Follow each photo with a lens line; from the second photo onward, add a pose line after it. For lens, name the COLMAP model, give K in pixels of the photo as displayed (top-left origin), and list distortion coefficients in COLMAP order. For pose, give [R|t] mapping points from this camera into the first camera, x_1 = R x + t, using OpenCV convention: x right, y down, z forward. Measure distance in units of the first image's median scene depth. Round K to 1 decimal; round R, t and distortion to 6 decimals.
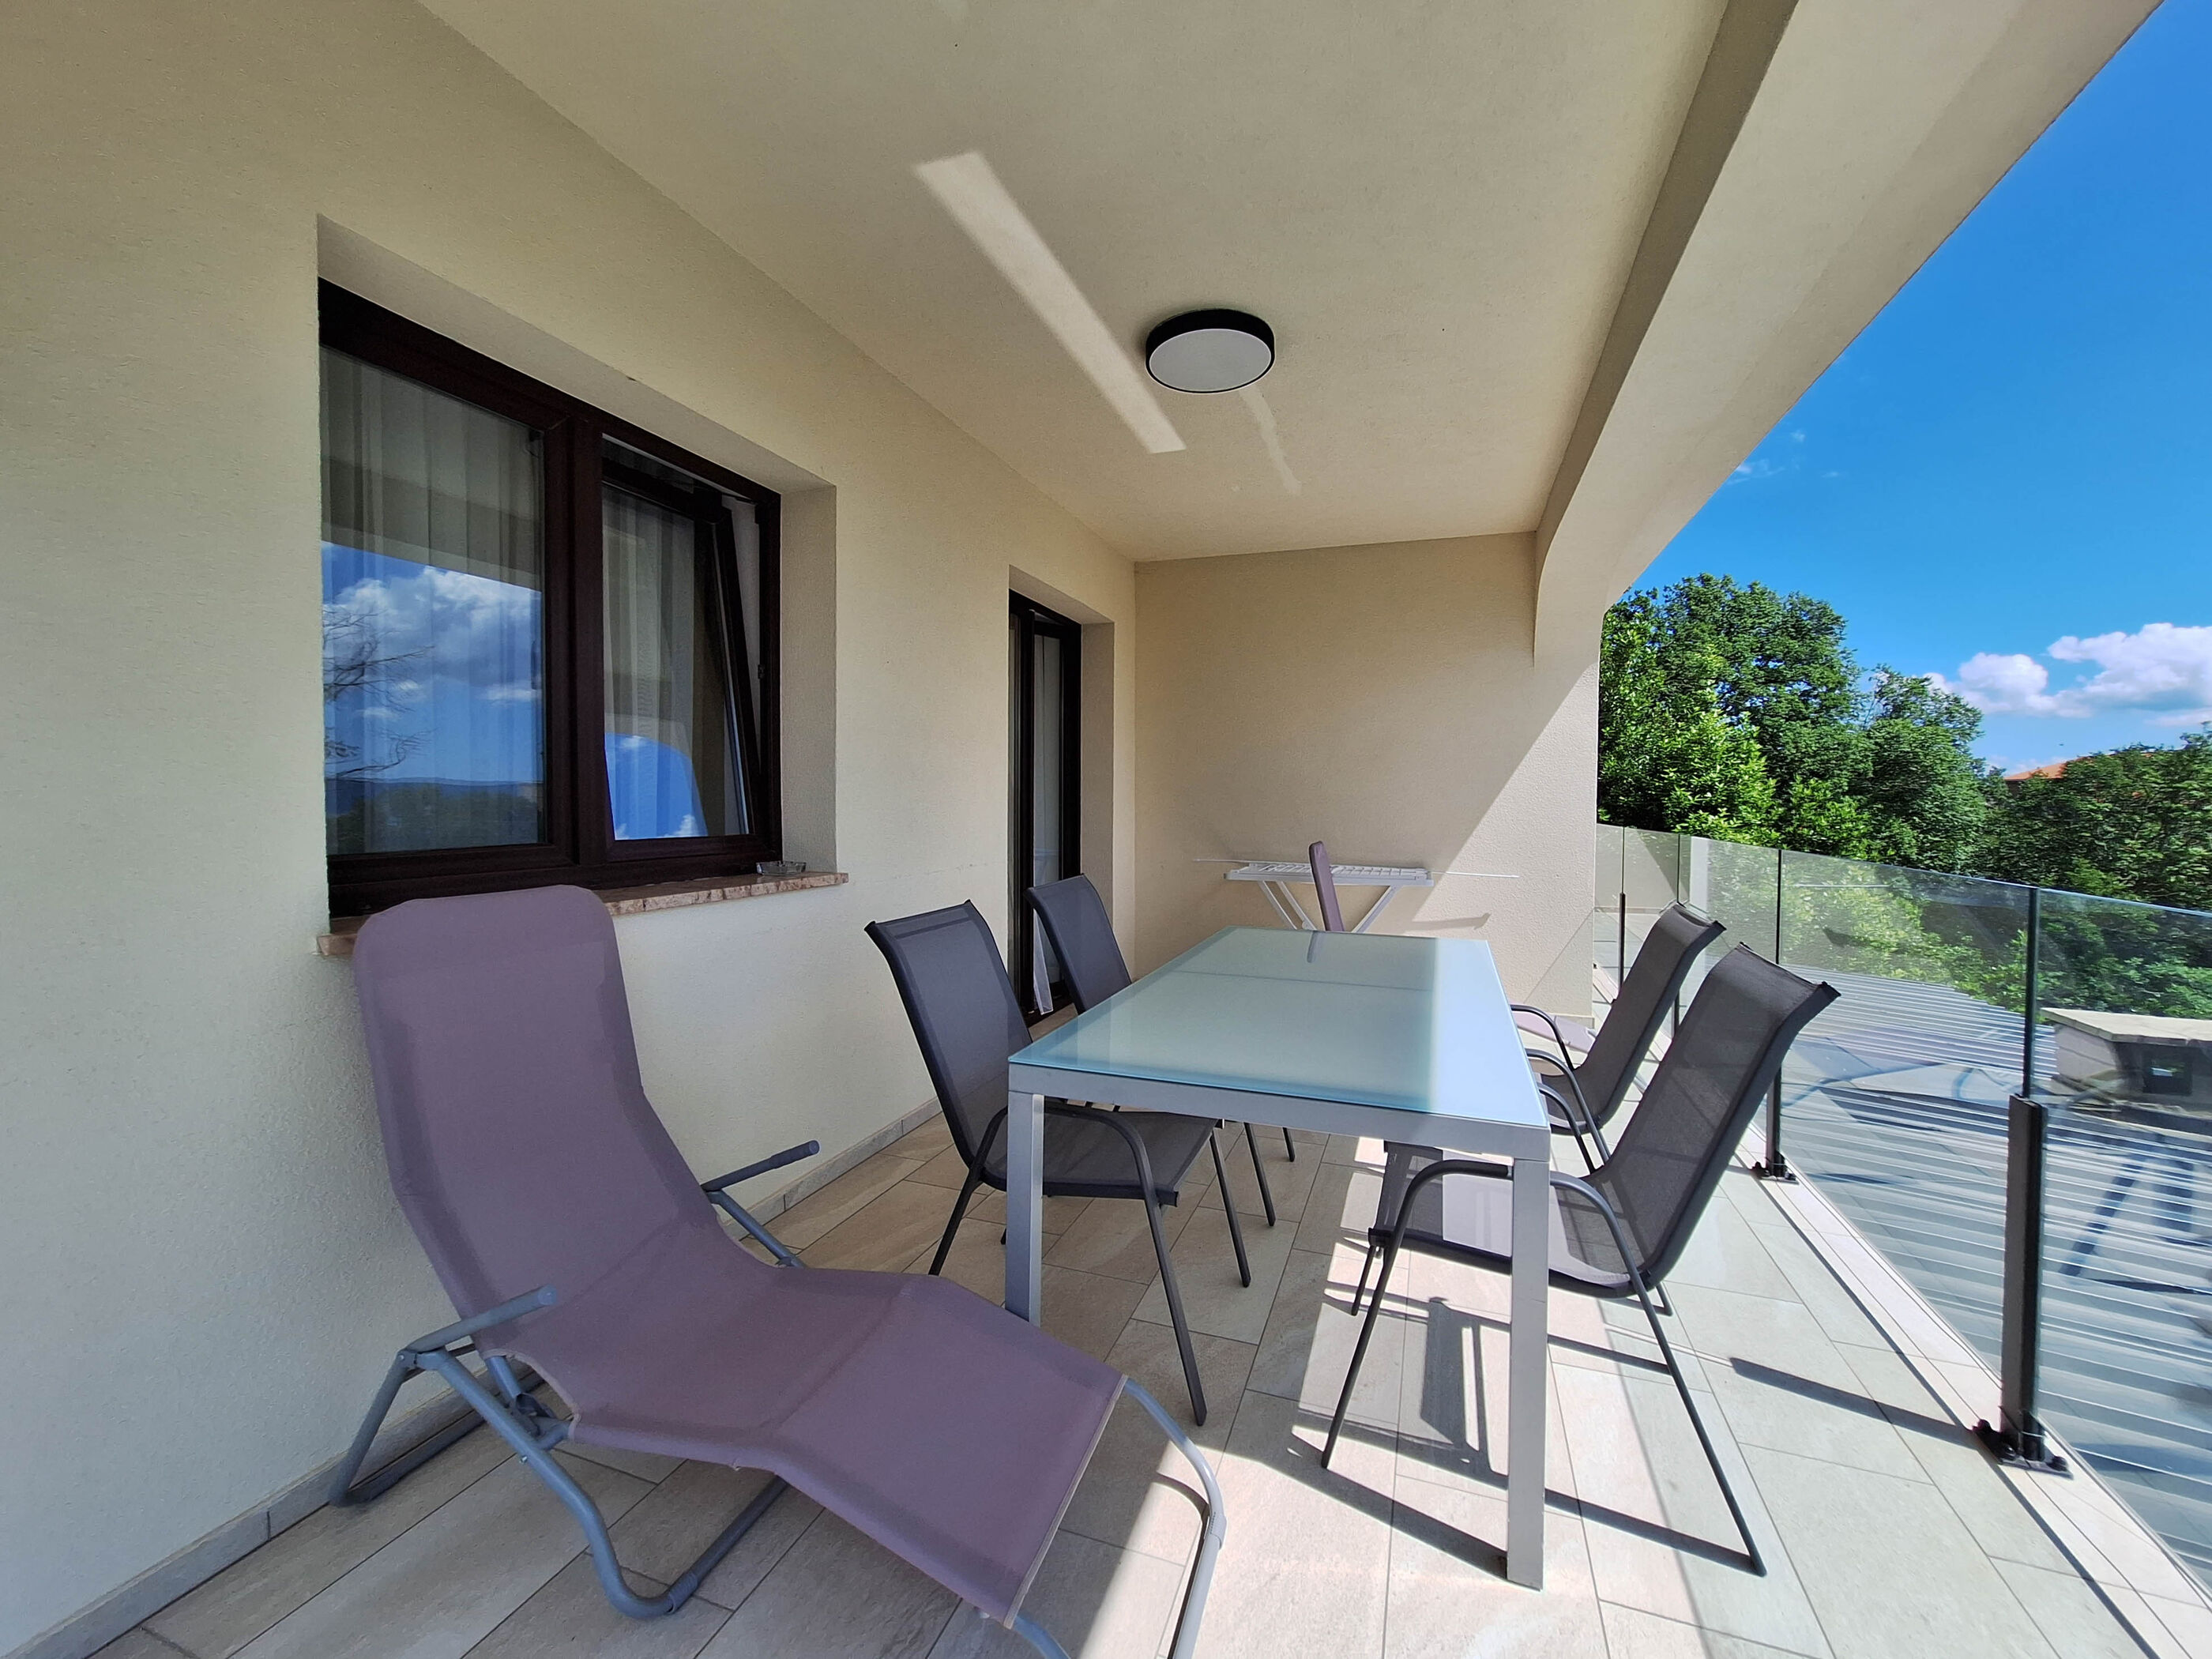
lens RADIAL K [[892.0, 0, 1119.1], [0, 892.0, 832.7], [0, 0, 1]] dist [0.002731, 0.000528]
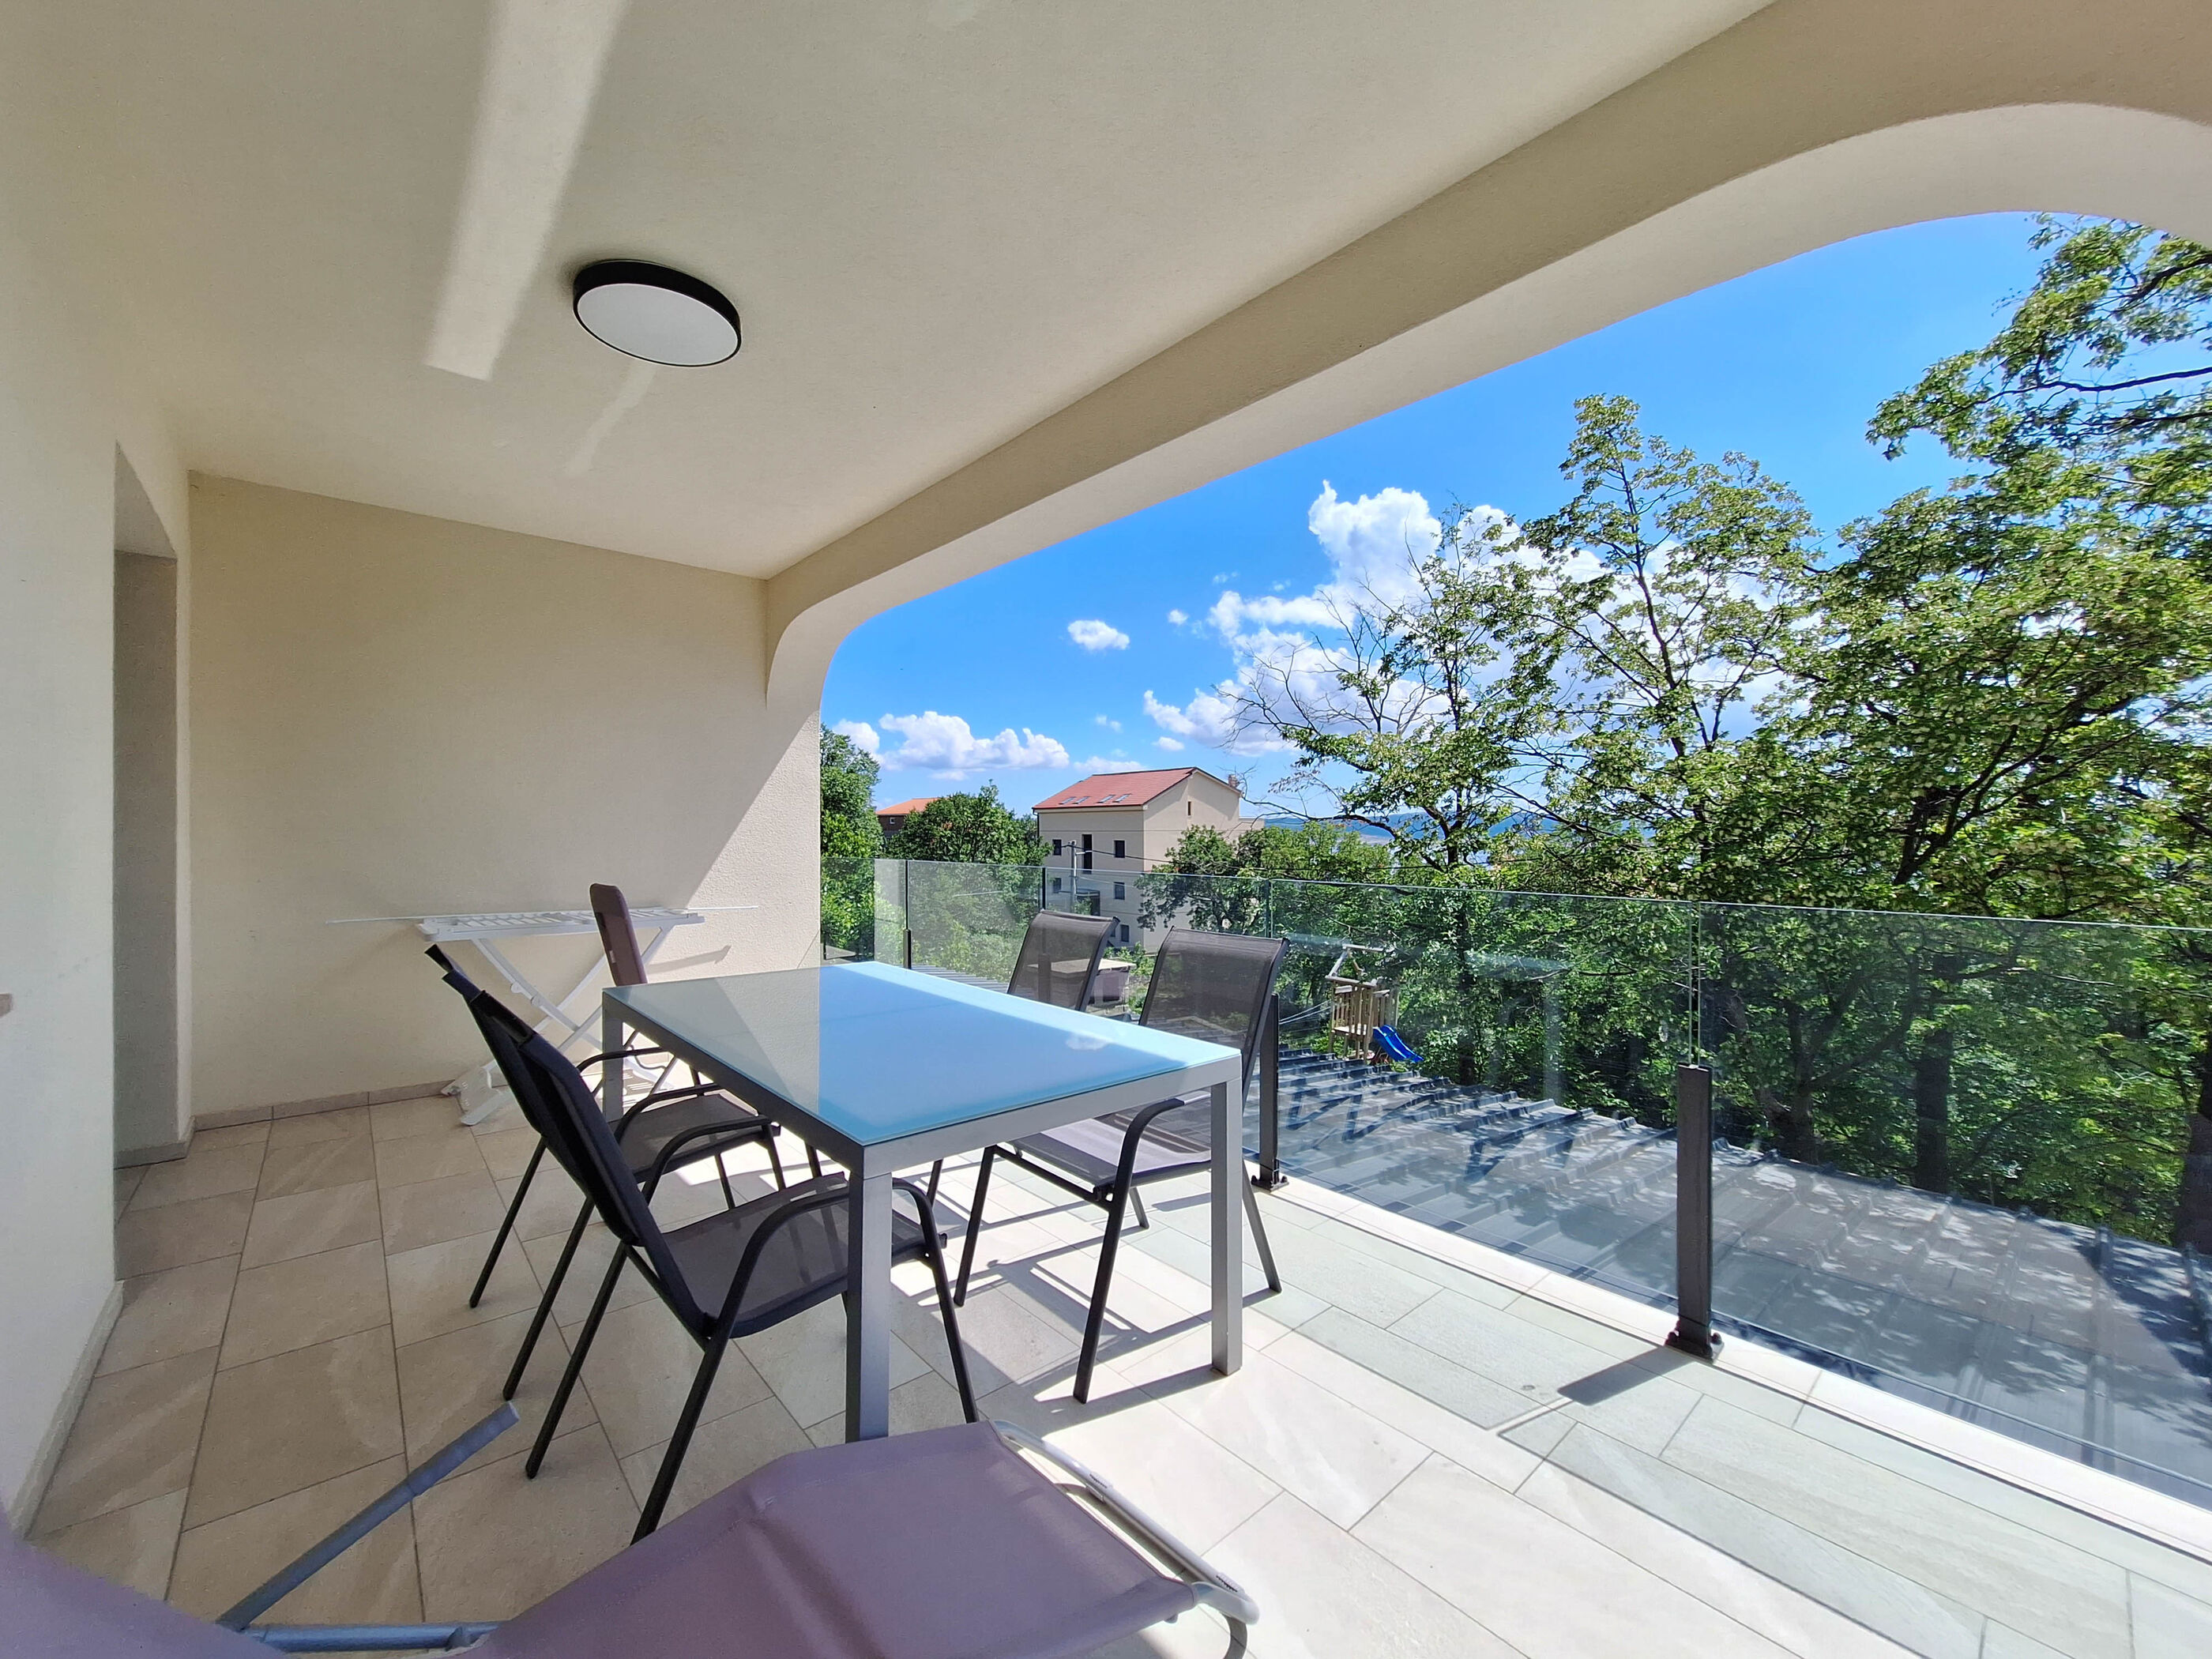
lens RADIAL K [[908.7, 0, 1126.6], [0, 908.7, 799.6], [0, 0, 1]] dist [0.003787, 0.000410]
pose [[0.473181, 0.019610, 0.880747, -0.380430], [0.046111, 0.997831, -0.046990, -0.003654], [-0.879757, 0.062847, 0.471251, 0.168179]]
